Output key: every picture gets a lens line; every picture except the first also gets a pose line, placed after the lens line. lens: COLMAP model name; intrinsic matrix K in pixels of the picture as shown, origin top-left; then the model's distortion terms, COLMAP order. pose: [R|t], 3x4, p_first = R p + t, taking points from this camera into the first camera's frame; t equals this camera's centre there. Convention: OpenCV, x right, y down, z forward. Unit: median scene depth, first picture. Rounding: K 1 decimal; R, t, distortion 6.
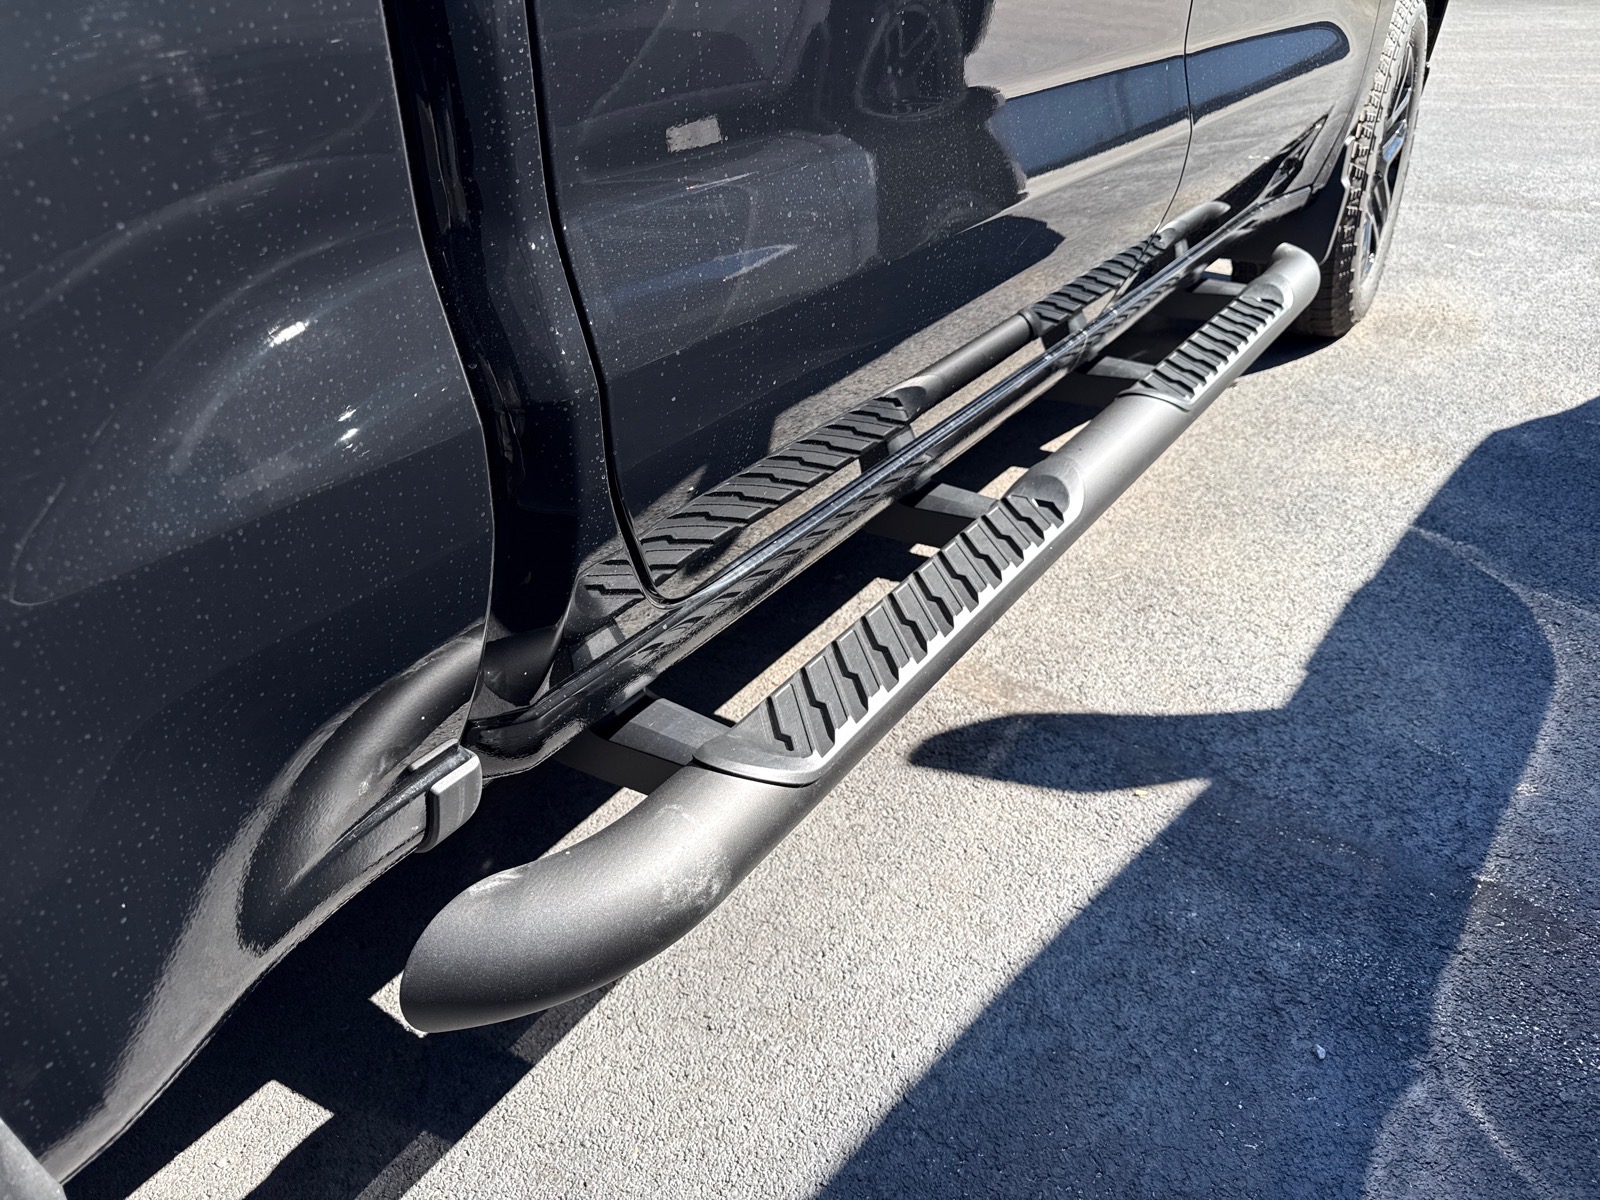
lens RADIAL K [[1131.5, 0, 800.0], [0, 1131.5, 600.0], [0, 0, 1]] dist [-0.020325, 0.003786]
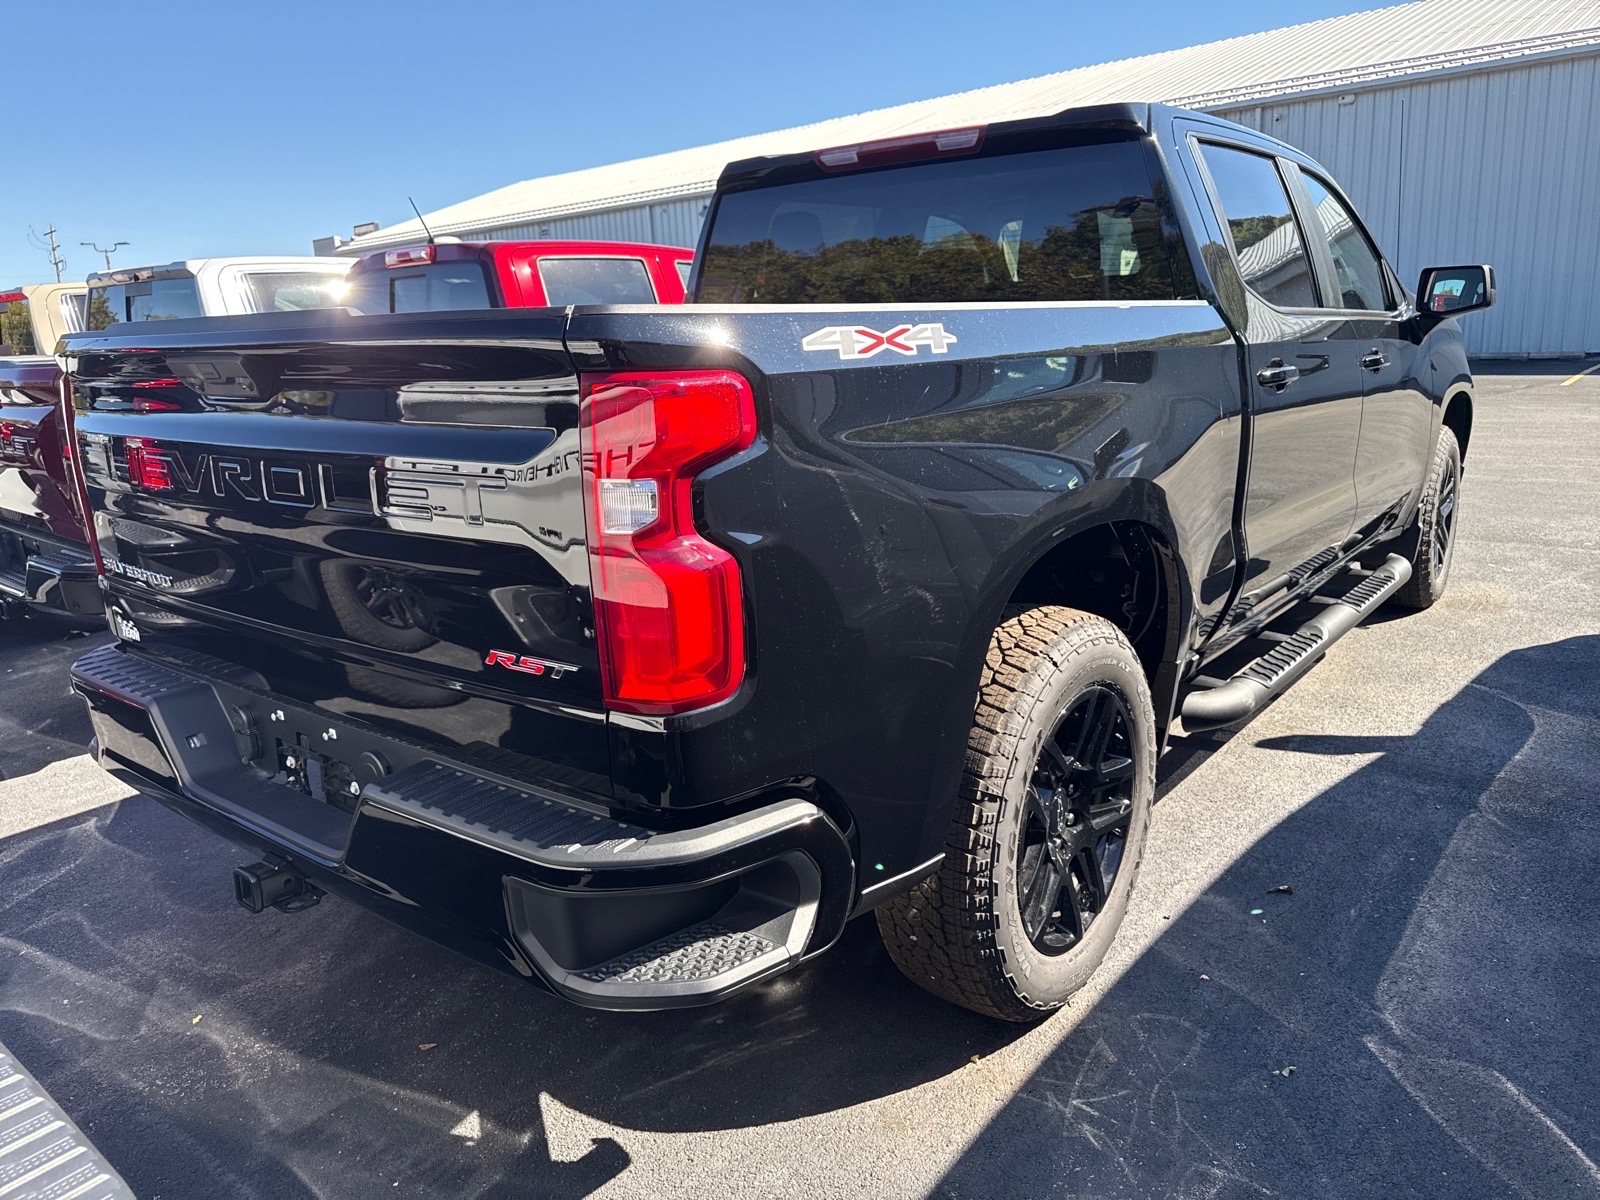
lens RADIAL K [[1131.5, 0, 800.0], [0, 1131.5, 600.0], [0, 0, 1]] dist [-0.020325, 0.003786]
pose [[0.996375, 0.033126, -0.078354, -0.447278], [-0.053638, 0.959544, -0.276403, 0.363469], [0.066028, 0.279603, 0.957843, -0.939970]]
